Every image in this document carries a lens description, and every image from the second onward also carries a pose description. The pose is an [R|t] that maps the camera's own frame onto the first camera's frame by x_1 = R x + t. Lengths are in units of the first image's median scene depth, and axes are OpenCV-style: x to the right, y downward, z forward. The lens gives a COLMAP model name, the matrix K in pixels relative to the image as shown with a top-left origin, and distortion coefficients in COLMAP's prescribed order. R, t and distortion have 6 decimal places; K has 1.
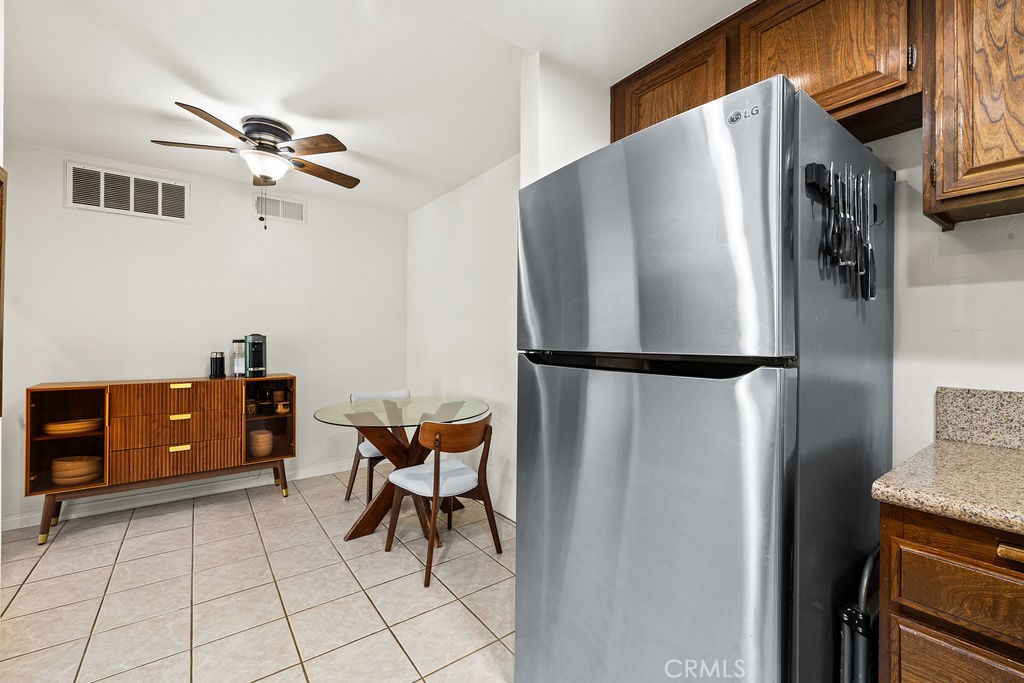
lens RADIAL K [[430.6, 0, 510.0], [0, 430.6, 333.8], [0, 0, 1]] dist [0.002178, 0.000023]
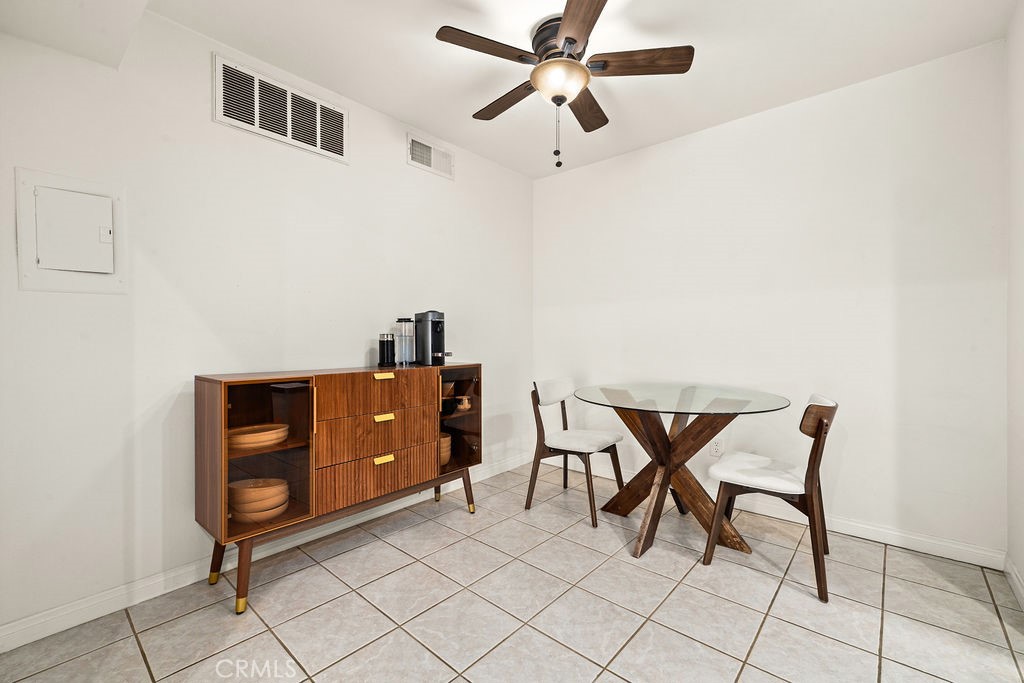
lens RADIAL K [[434.2, 0, 506.1], [0, 434.2, 333.8], [0, 0, 1]] dist [0.000870, 0.000330]
pose [[0.978758, -0.006455, 0.204919, -0.681099], [0.005988, 0.999978, 0.002901, 0.045376], [-0.204933, -0.001612, 0.978775, 0.212944]]
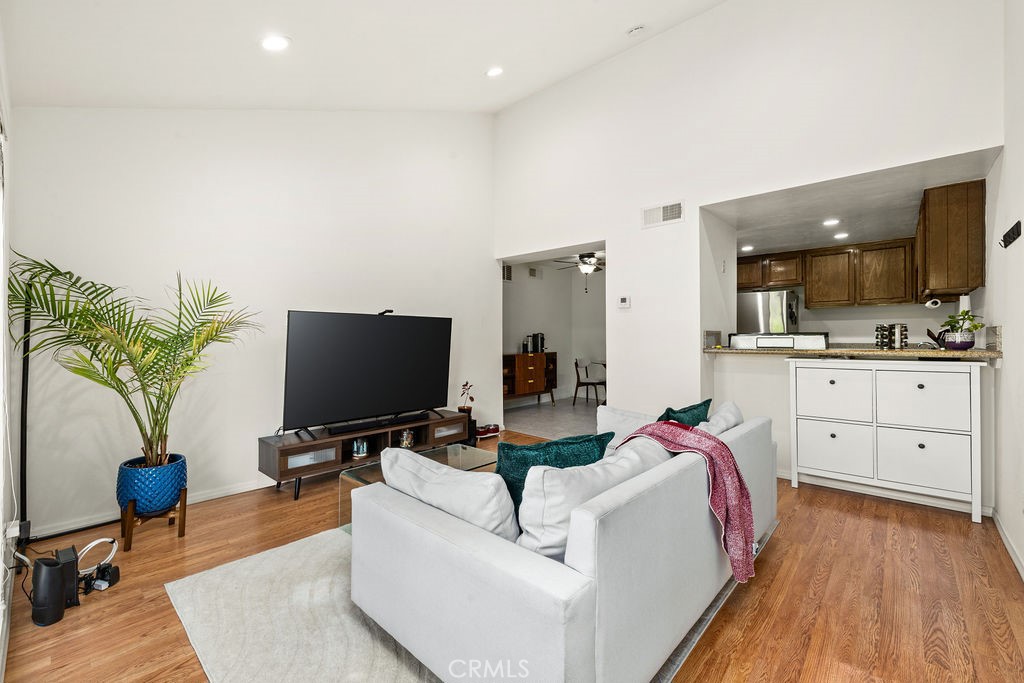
lens RADIAL K [[429.0, 0, 512.0], [0, 429.0, 341.5], [0, 0, 1]] dist [-0.000167, 0.000180]
pose [[0.982801, -0.010564, 0.184365, -1.242944], [0.006907, 0.999767, 0.020468, -0.001907], [-0.184539, -0.018843, 0.982645, -1.233479]]
